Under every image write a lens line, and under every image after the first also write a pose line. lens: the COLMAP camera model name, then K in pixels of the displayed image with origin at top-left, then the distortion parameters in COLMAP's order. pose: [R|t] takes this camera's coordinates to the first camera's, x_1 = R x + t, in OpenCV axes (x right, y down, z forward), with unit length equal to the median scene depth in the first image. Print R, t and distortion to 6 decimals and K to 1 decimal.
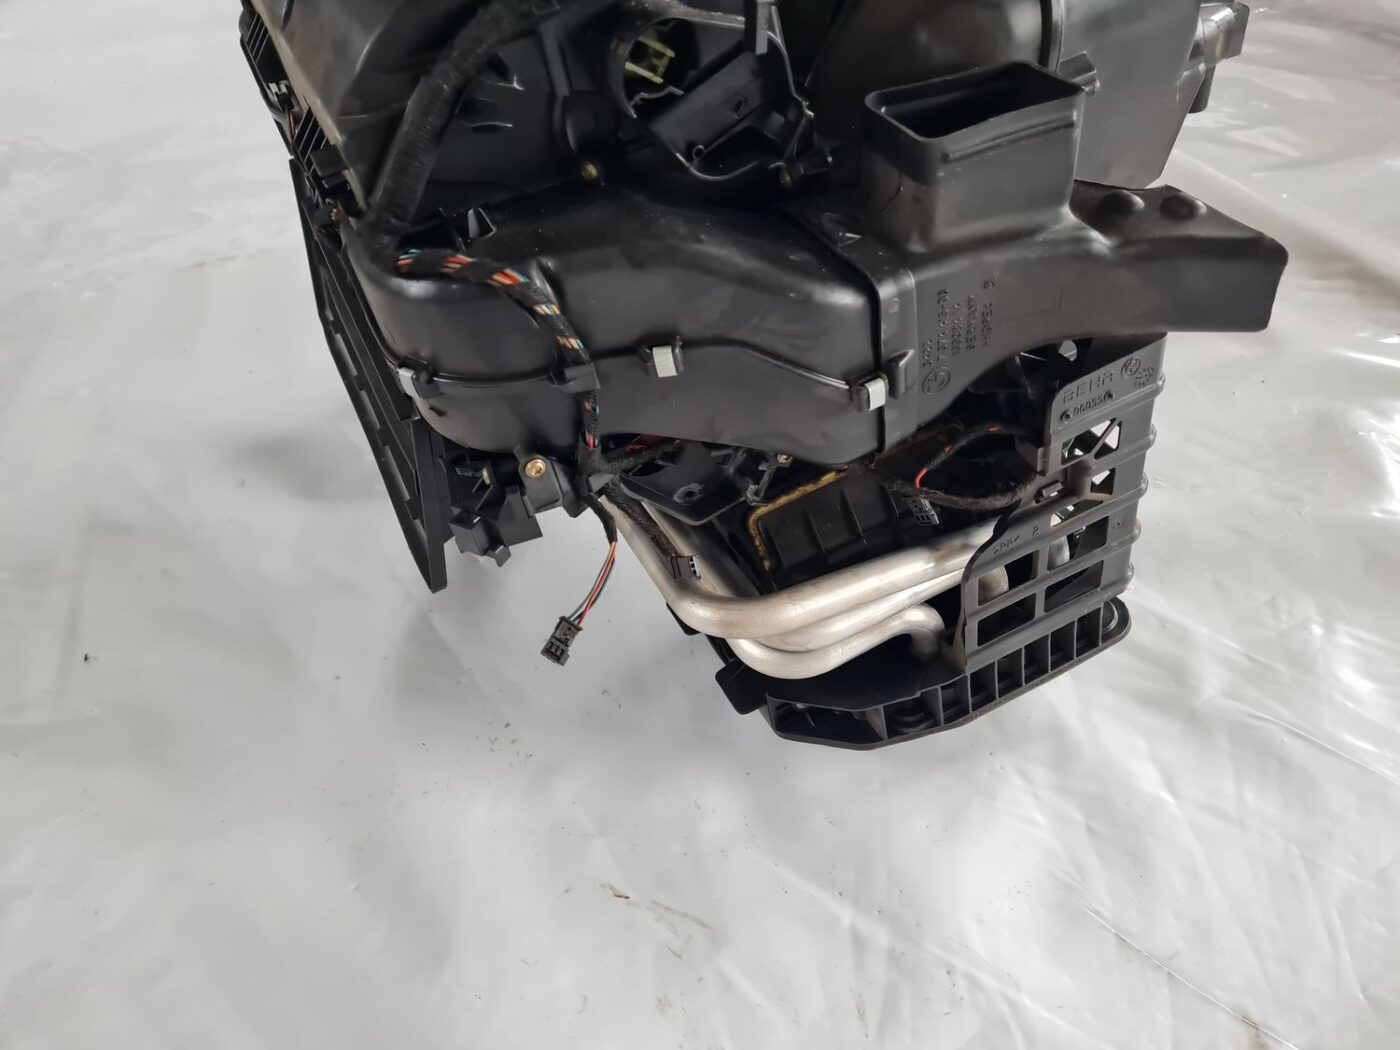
lens RADIAL K [[1026.0, 0, 700.0], [0, 1026.0, 525.0], [0, 0, 1]] dist [0.037601, -0.037206]
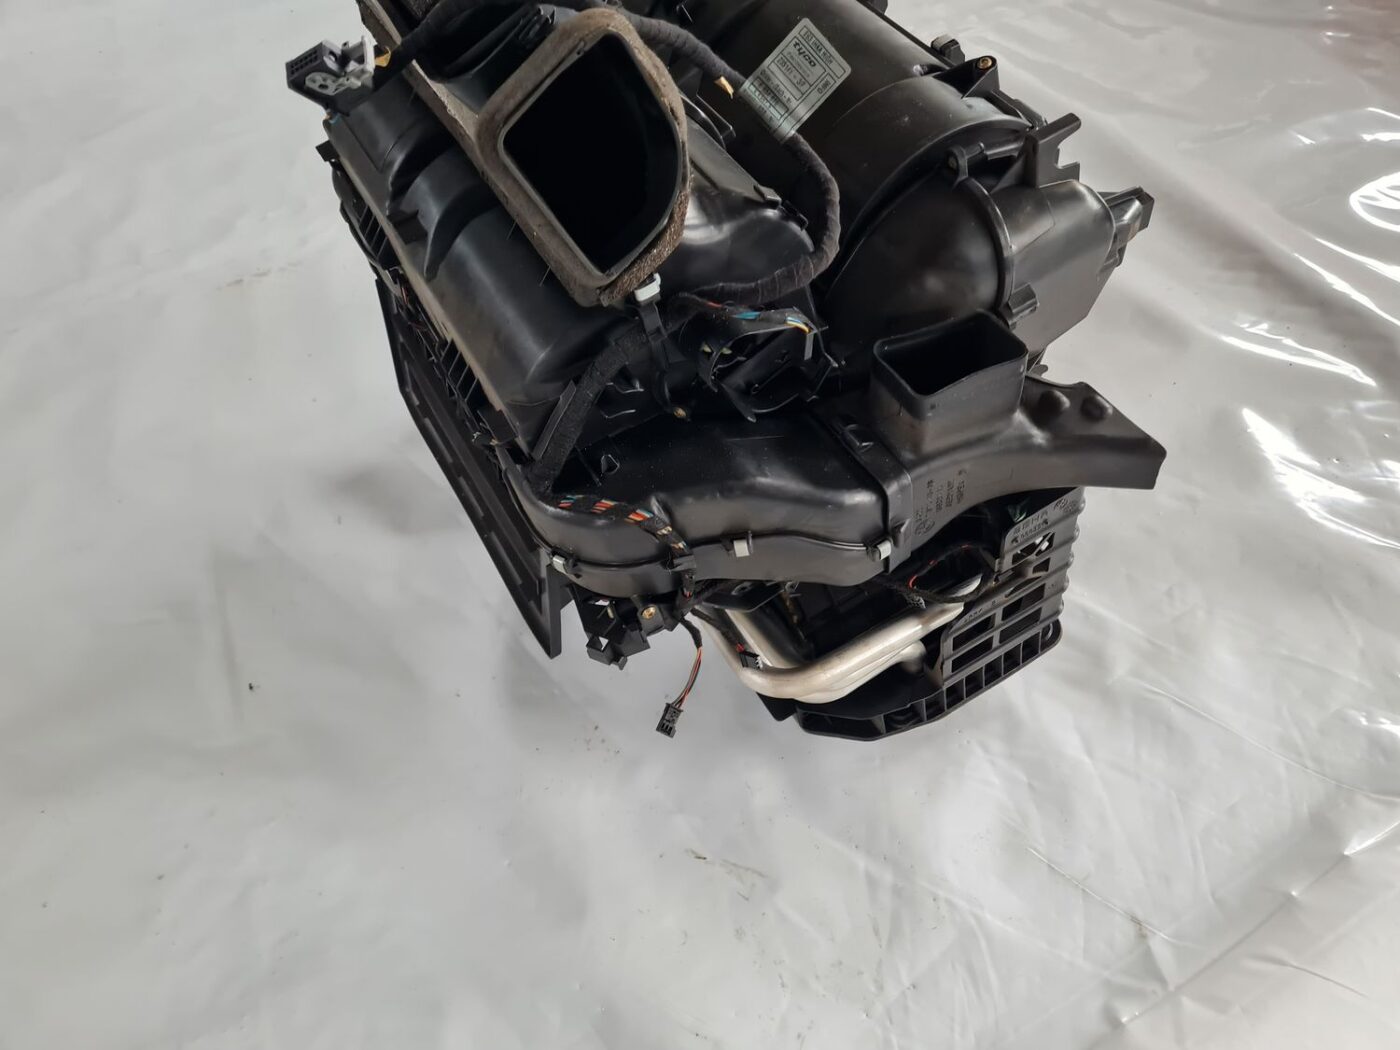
lens RADIAL K [[1026.0, 0, 700.0], [0, 1026.0, 525.0], [0, 0, 1]] dist [0.037601, -0.037206]
pose [[0.997572, -0.056323, 0.040952, -0.118351], [0.048712, 0.984645, 0.167637, -0.345305], [-0.049766, -0.165236, 0.984998, -0.326288]]
